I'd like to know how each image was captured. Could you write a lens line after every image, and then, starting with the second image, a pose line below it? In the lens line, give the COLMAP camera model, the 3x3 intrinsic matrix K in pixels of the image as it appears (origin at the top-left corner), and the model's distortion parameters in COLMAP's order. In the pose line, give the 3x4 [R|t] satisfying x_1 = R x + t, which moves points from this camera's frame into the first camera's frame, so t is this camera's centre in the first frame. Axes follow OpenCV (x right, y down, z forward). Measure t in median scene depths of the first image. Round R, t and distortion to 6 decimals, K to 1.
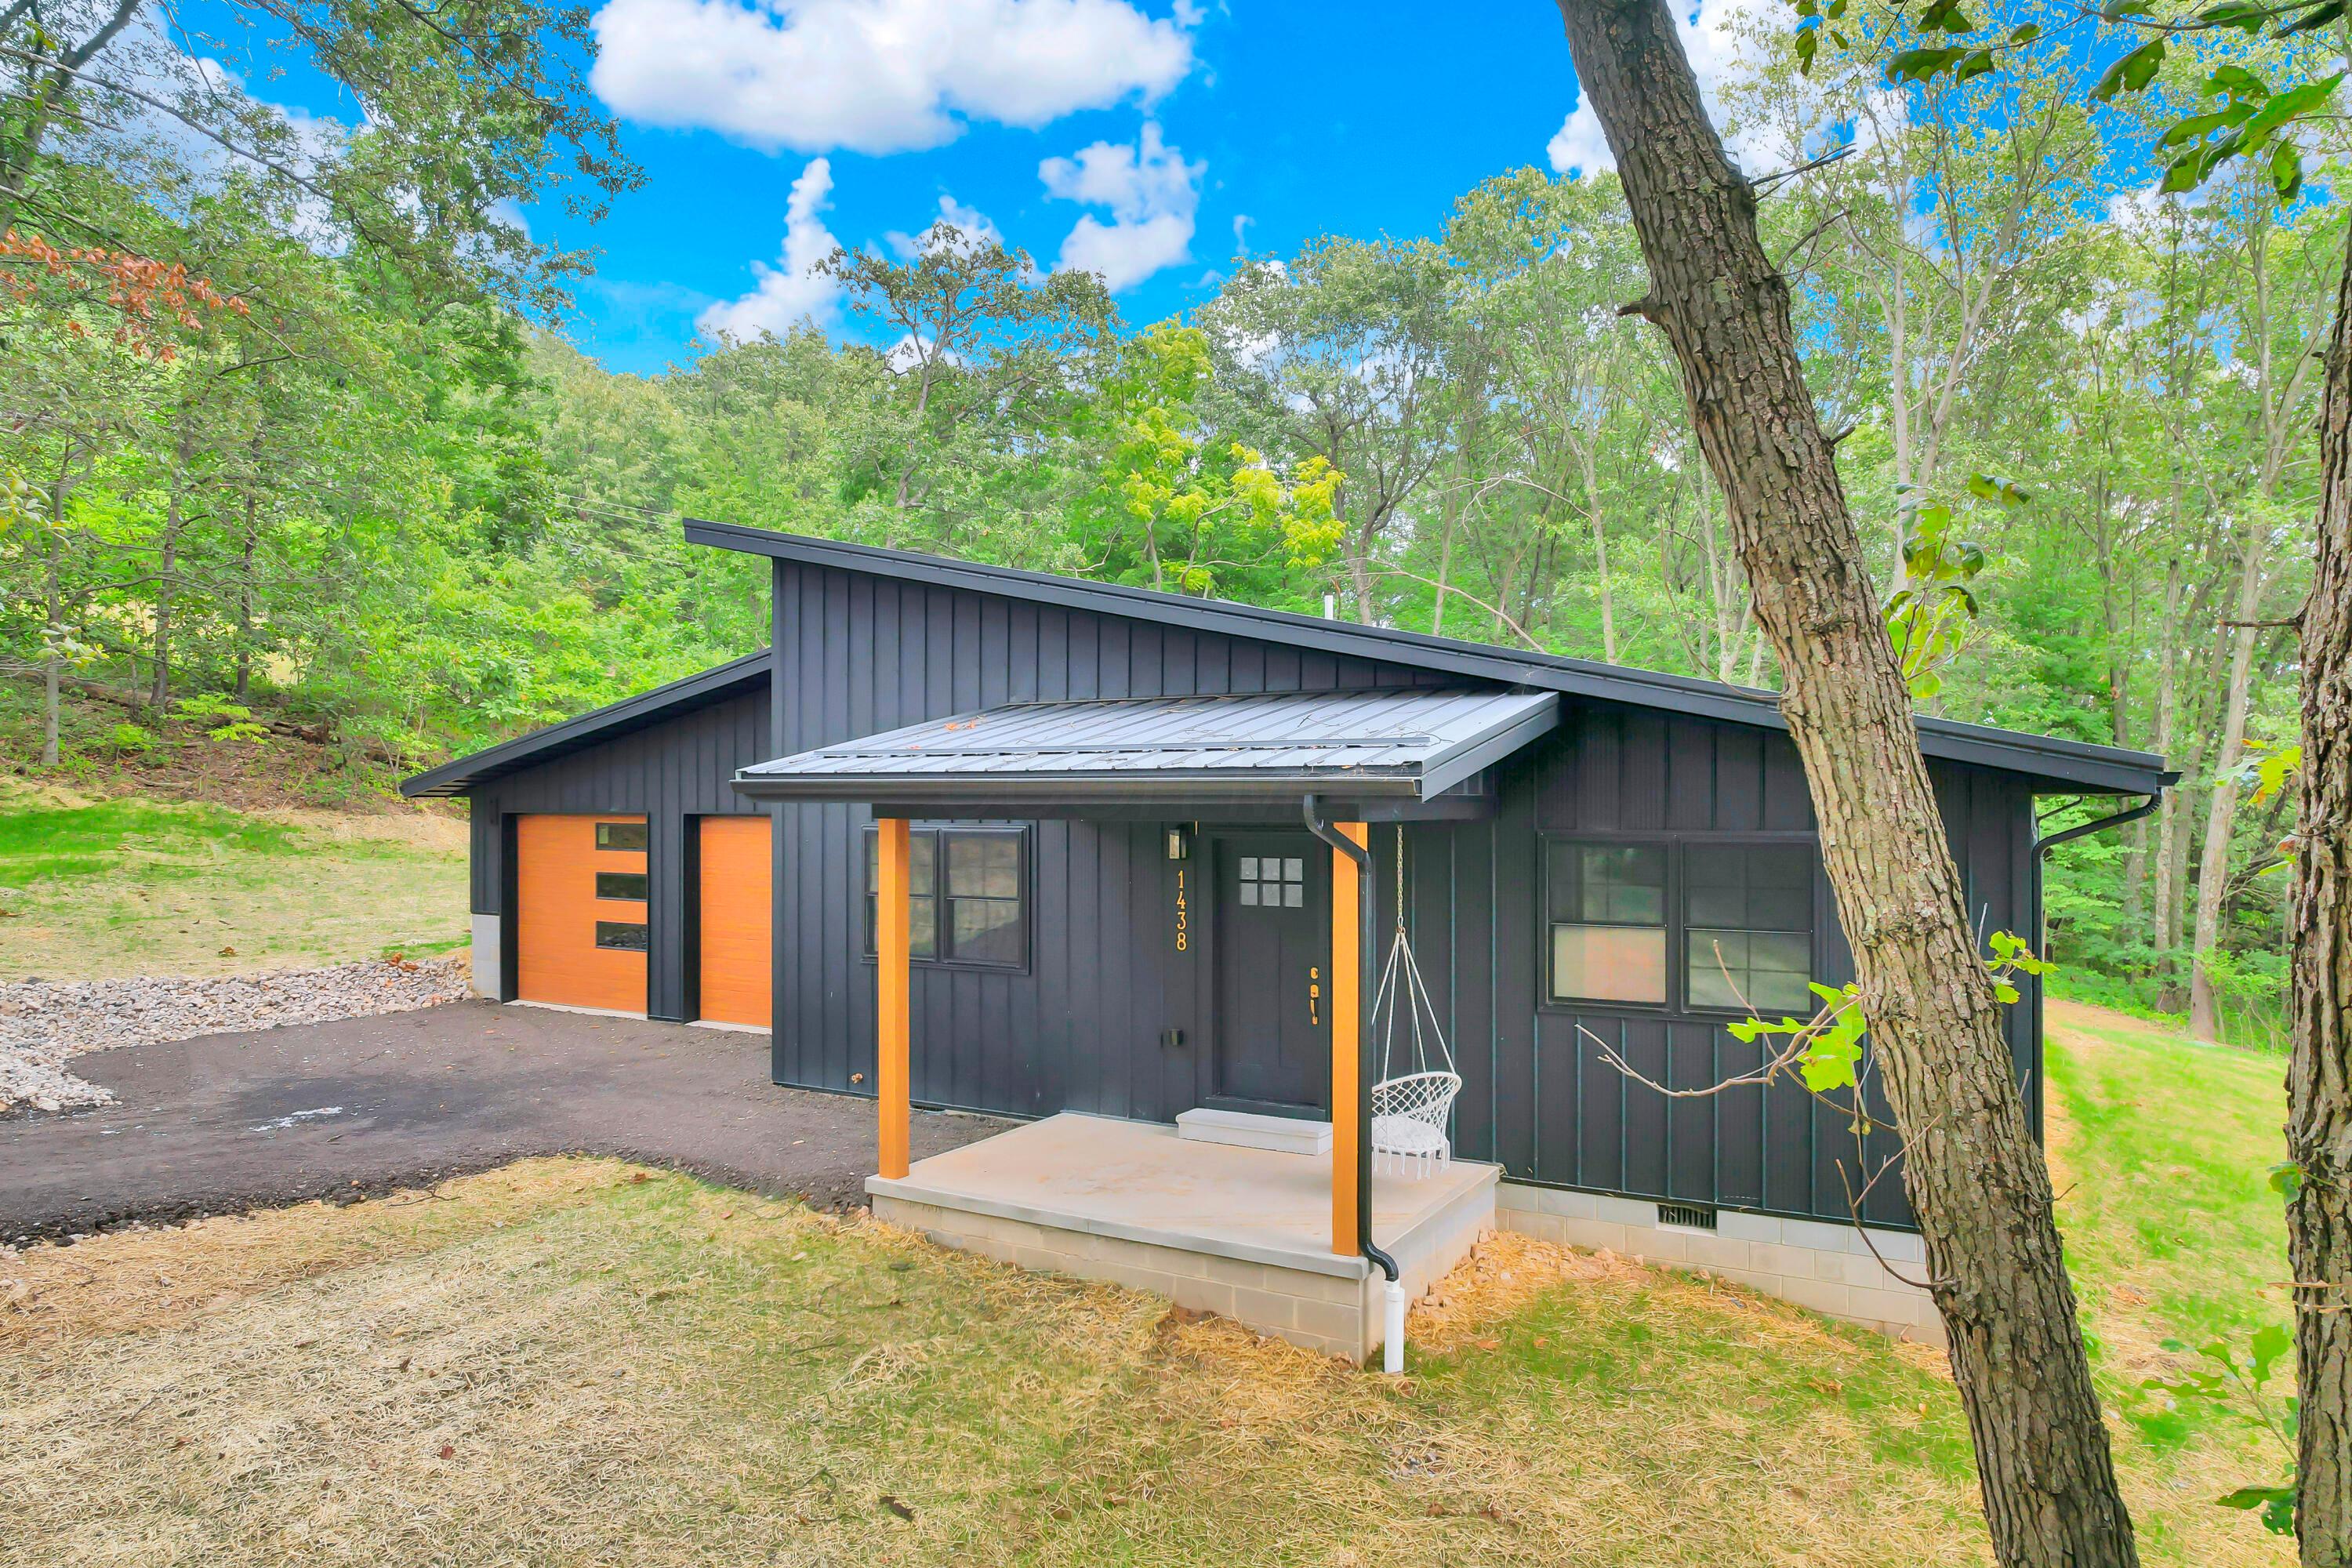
lens RADIAL K [[1529.2, 0, 1176.0], [0, 1529.2, 784.0], [0, 0, 1]] dist [-0.002502, -0.129284]
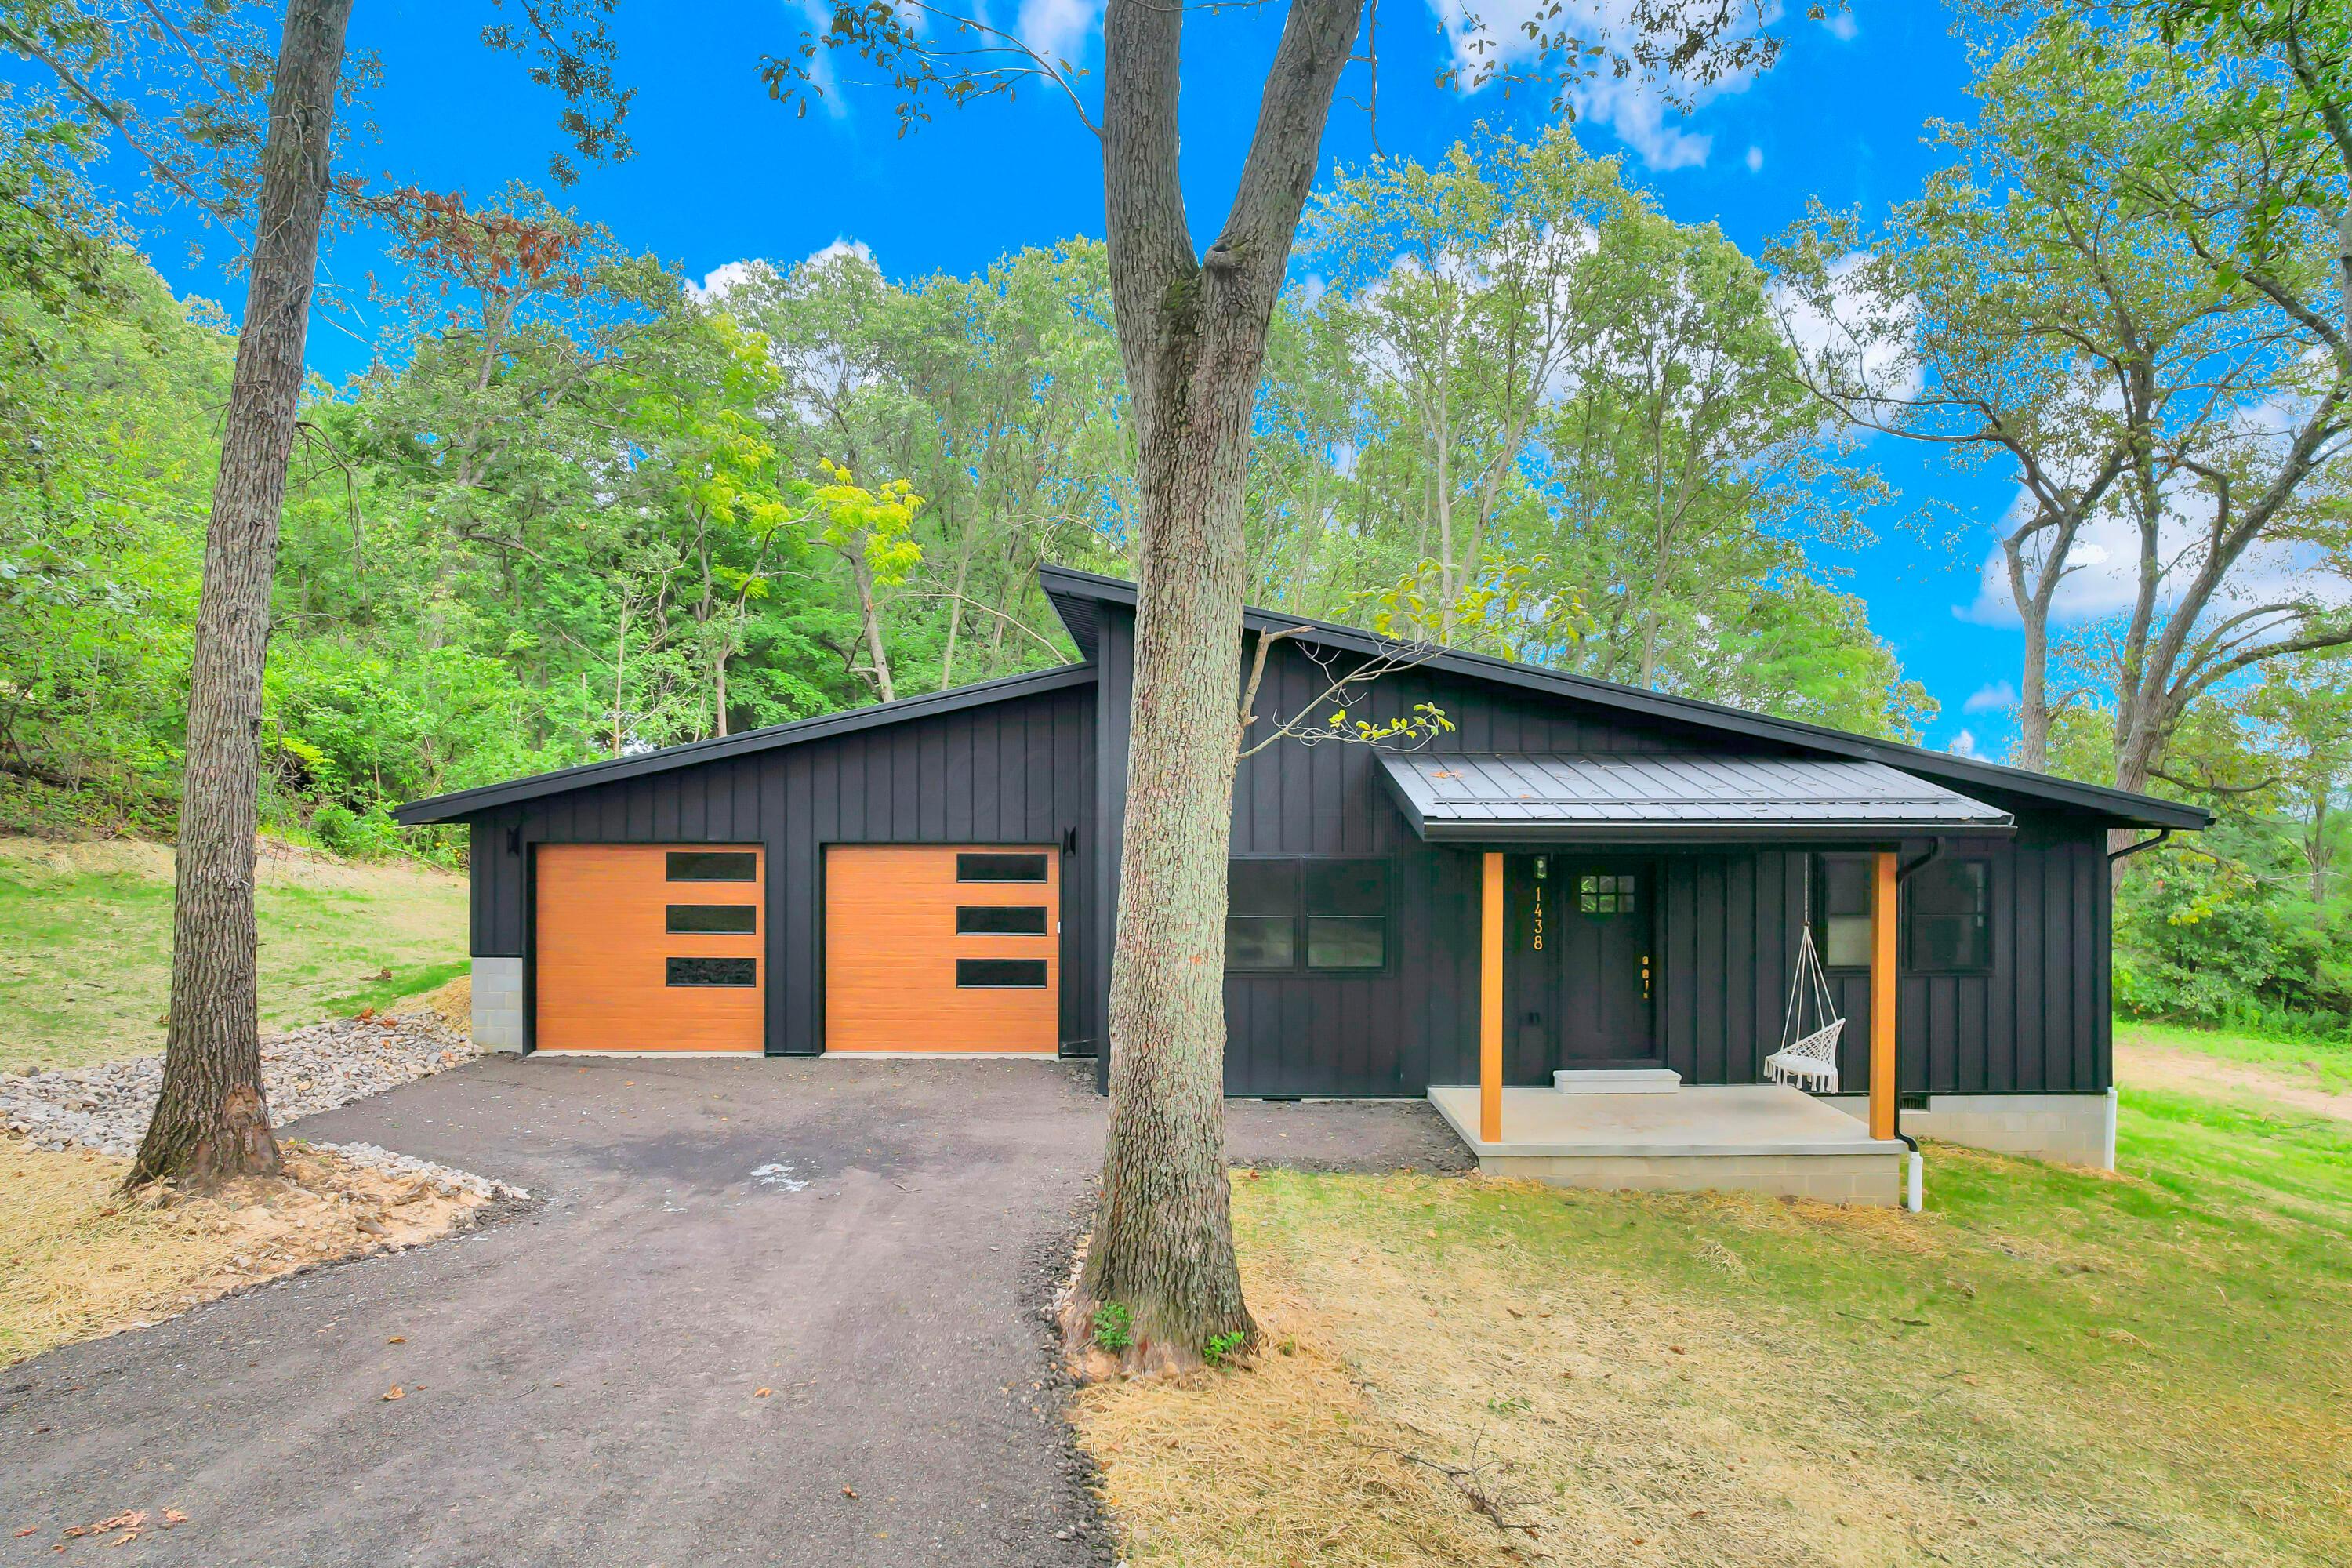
lens RADIAL K [[1548.9, 0, 1169.3], [0, 1548.9, 782.2], [0, 0, 1]] dist [-0.079527, 0.073900]
pose [[0.859153, 0.006131, 0.511682, -0.726998], [-0.005722, 0.999981, -0.002374, -0.020660], [-0.511687, -0.000888, 0.859172, 0.041365]]
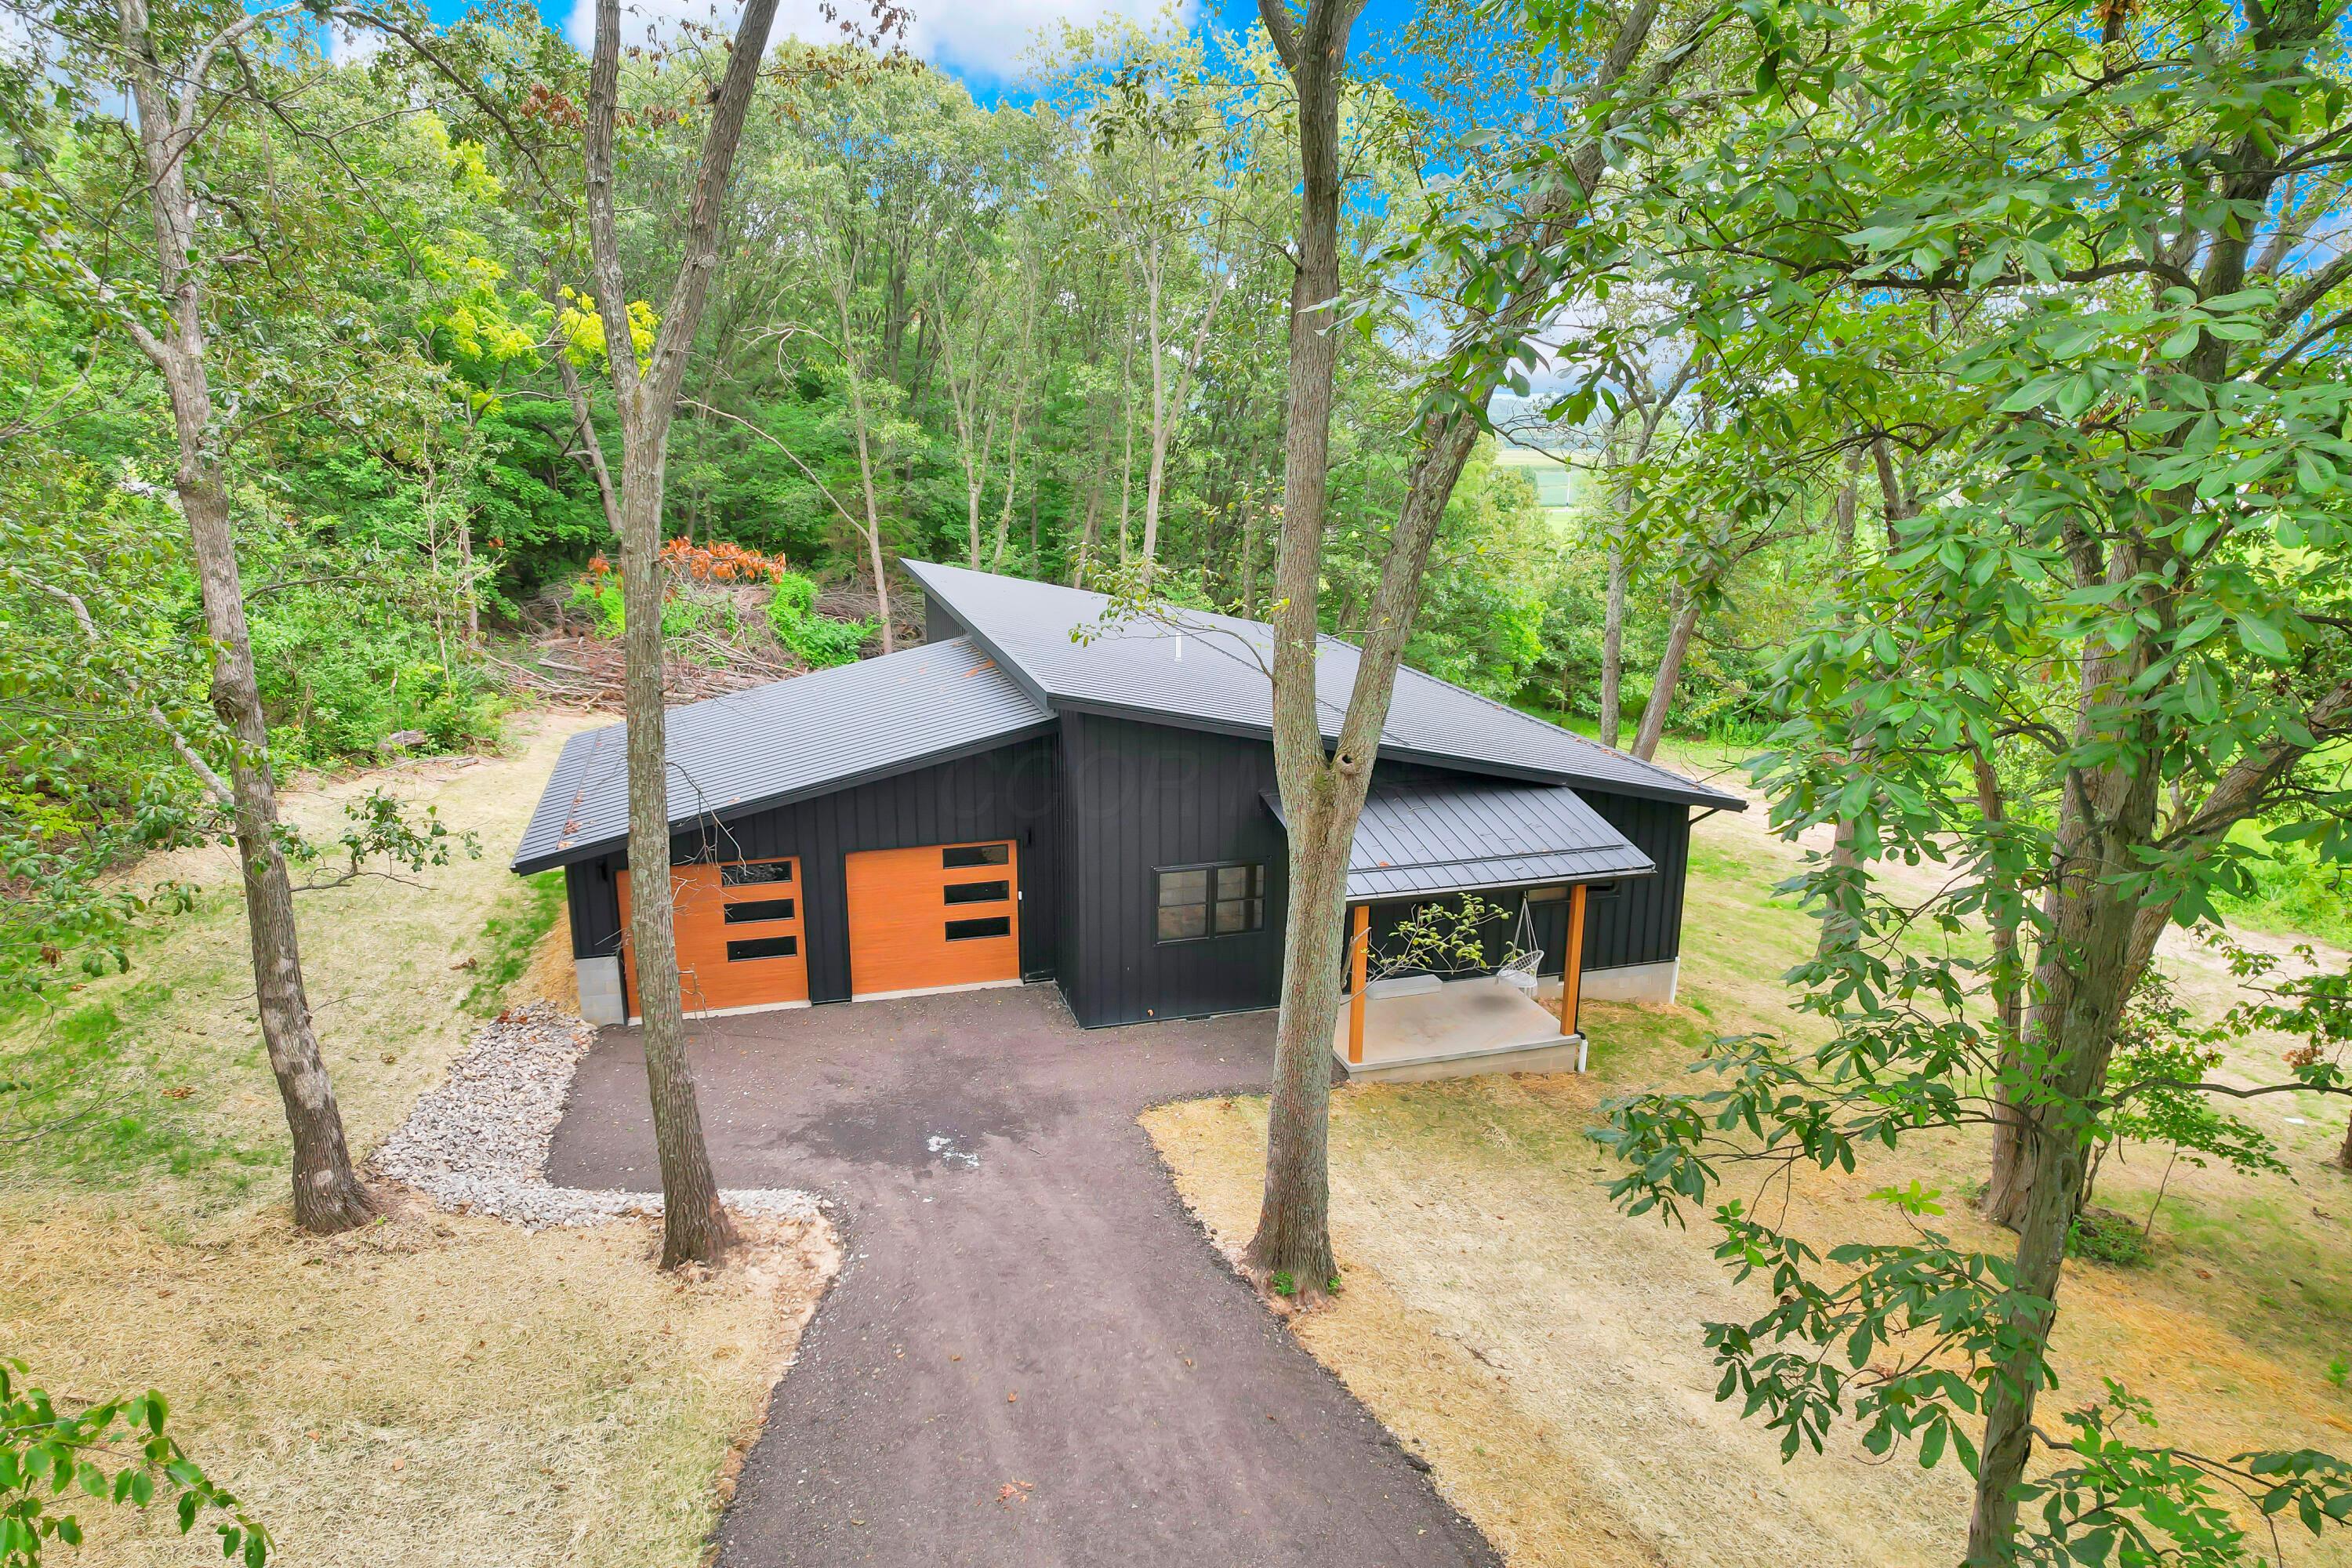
lens RADIAL K [[1548.9, 0, 1169.3], [0, 1548.9, 782.2], [0, 0, 1]] dist [-0.079527, 0.073900]
pose [[0.682413, -0.181228, 0.708145, -1.214989], [-0.011096, 0.966098, 0.257936, -0.441230], [-0.730883, -0.183876, 0.657267, -0.078061]]
